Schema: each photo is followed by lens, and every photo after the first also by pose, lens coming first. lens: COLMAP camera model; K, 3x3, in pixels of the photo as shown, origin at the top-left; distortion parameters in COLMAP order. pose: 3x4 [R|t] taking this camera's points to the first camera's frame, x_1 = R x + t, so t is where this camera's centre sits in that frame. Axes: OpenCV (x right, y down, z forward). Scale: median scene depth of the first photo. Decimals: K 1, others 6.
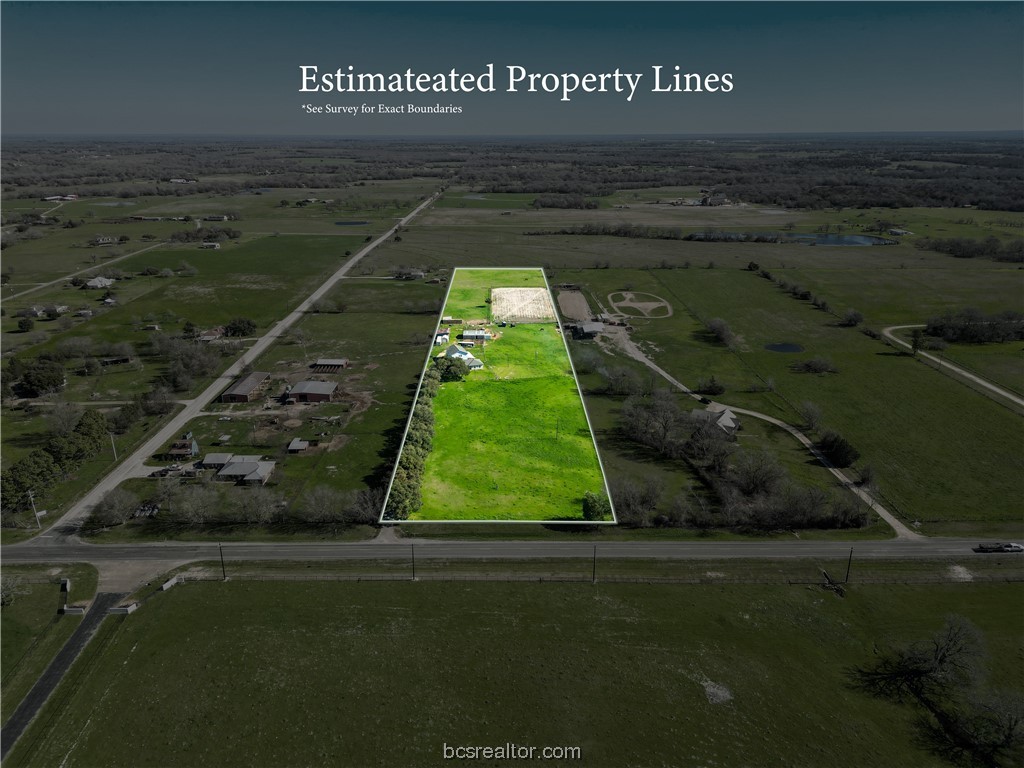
lens RADIAL K [[715.1, 0, 514.3], [0, 715.1, 385.7], [0, 0, 1]] dist [0.059080, -0.048033]
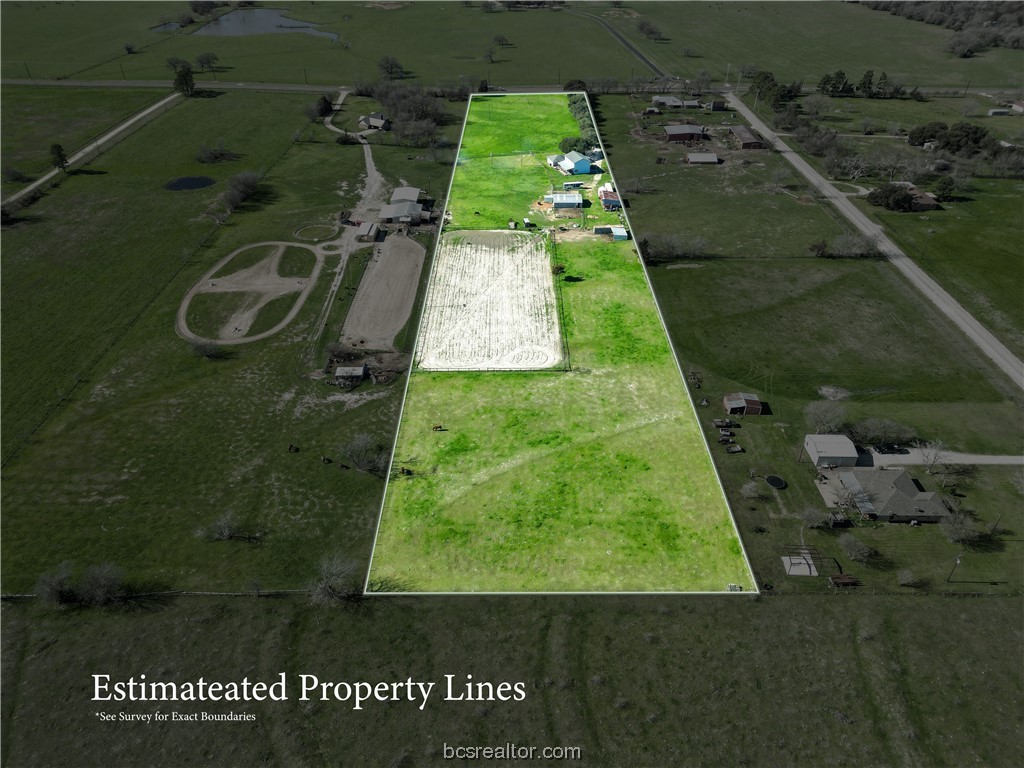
lens RADIAL K [[715.1, 0, 513.3], [0, 715.1, 378.8], [0, 0, 1]] dist [0.059080, -0.048033]
pose [[-0.999773, -0.011675, 0.017834, -0.018860], [0.007501, 0.590428, 0.807055, -0.664592], [-0.019953, 0.807006, -0.590206, 1.874185]]
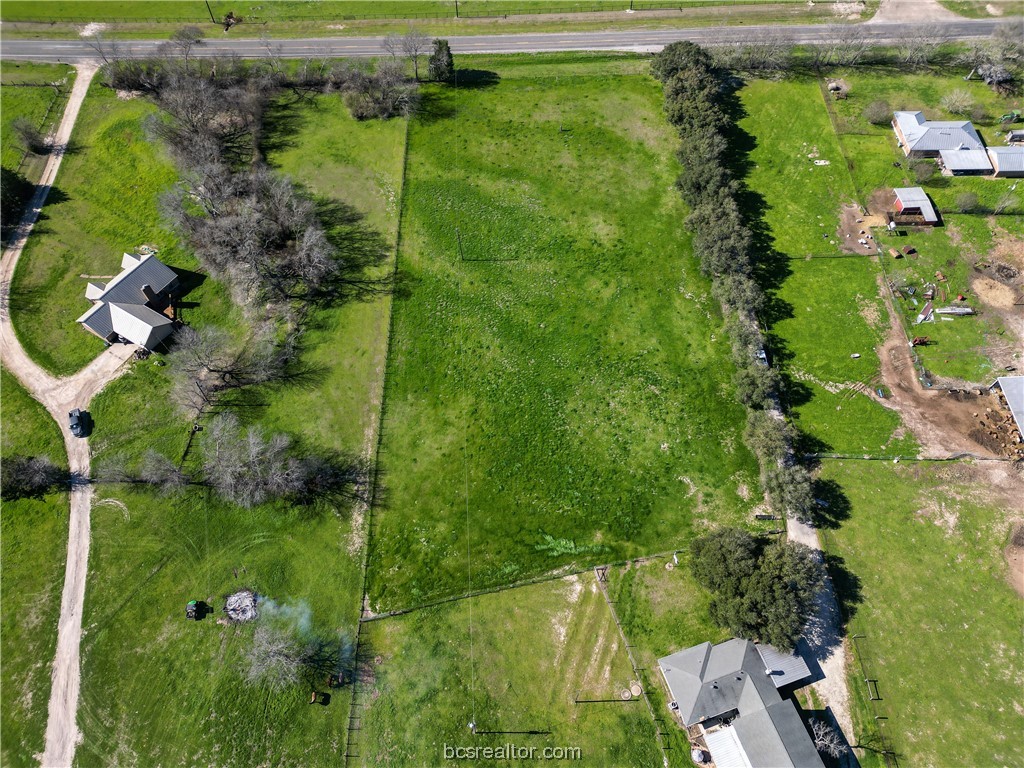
lens RADIAL K [[715.1, 0, 509.7], [0, 715.1, 386.4], [0, 0, 1]] dist [0.059080, -0.048033]
pose [[-0.999945, 0.003641, 0.009819, 0.014977], [0.010387, 0.225169, 0.974264, -0.349002], [0.001337, 0.974313, -0.225194, 0.977294]]
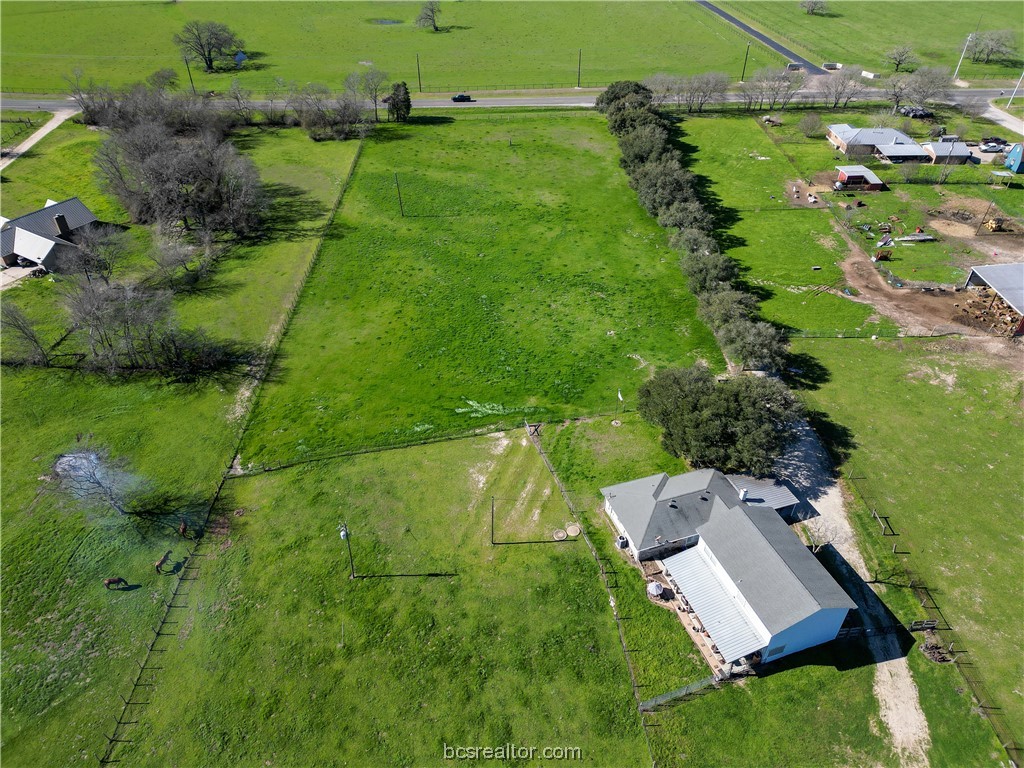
lens RADIAL K [[715.1, 0, 509.8], [0, 715.1, 384.5], [0, 0, 1]] dist [0.059080, -0.048033]
pose [[-0.999983, 0.004901, -0.003043, -0.013702], [0.000101, 0.542373, 0.840138, -0.241982], [0.005768, 0.840124, -0.542364, 1.116596]]
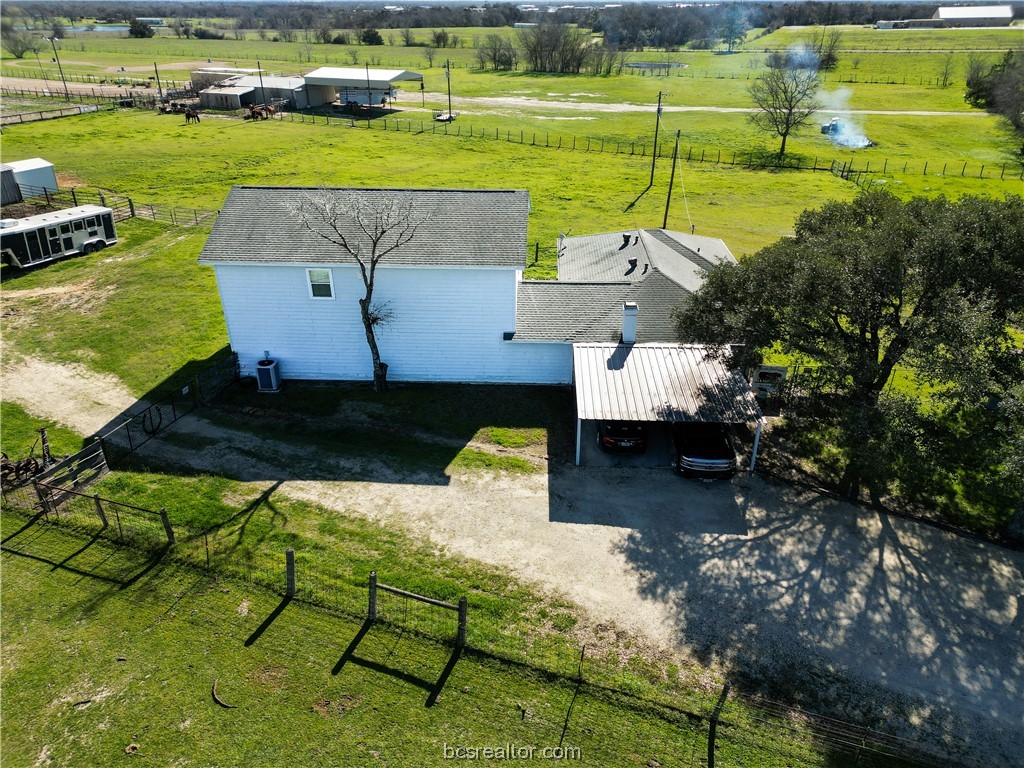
lens RADIAL K [[715.1, 0, 511.7], [0, 715.1, 387.4], [0, 0, 1]] dist [0.059080, -0.048033]
pose [[0.367000, -0.438674, 0.820291, -0.160950], [0.309349, 0.889189, 0.337115, -0.059361], [-0.877277, 0.130035, 0.462035, 0.999770]]
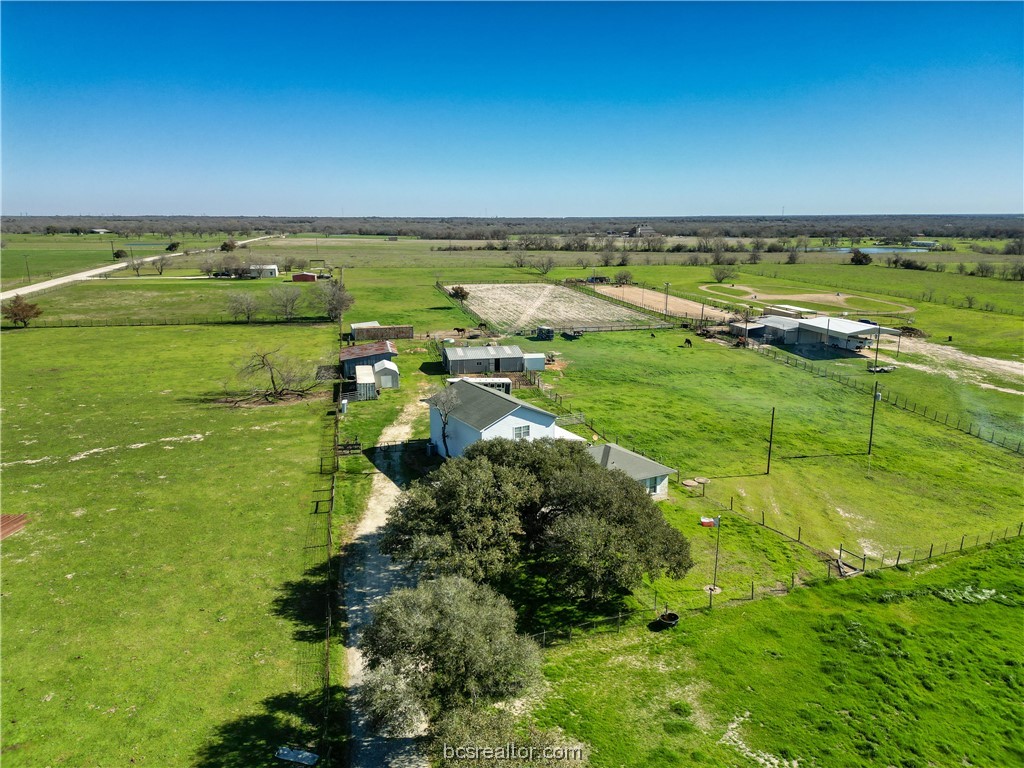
lens RADIAL K [[715.1, 0, 520.8], [0, 715.1, 386.2], [0, 0, 1]] dist [0.059080, -0.048033]
pose [[0.977183, -0.045101, 0.207554, -0.119114], [0.065764, 0.993421, -0.093756, -0.037732], [-0.201960, 0.105266, 0.973720, 0.848258]]
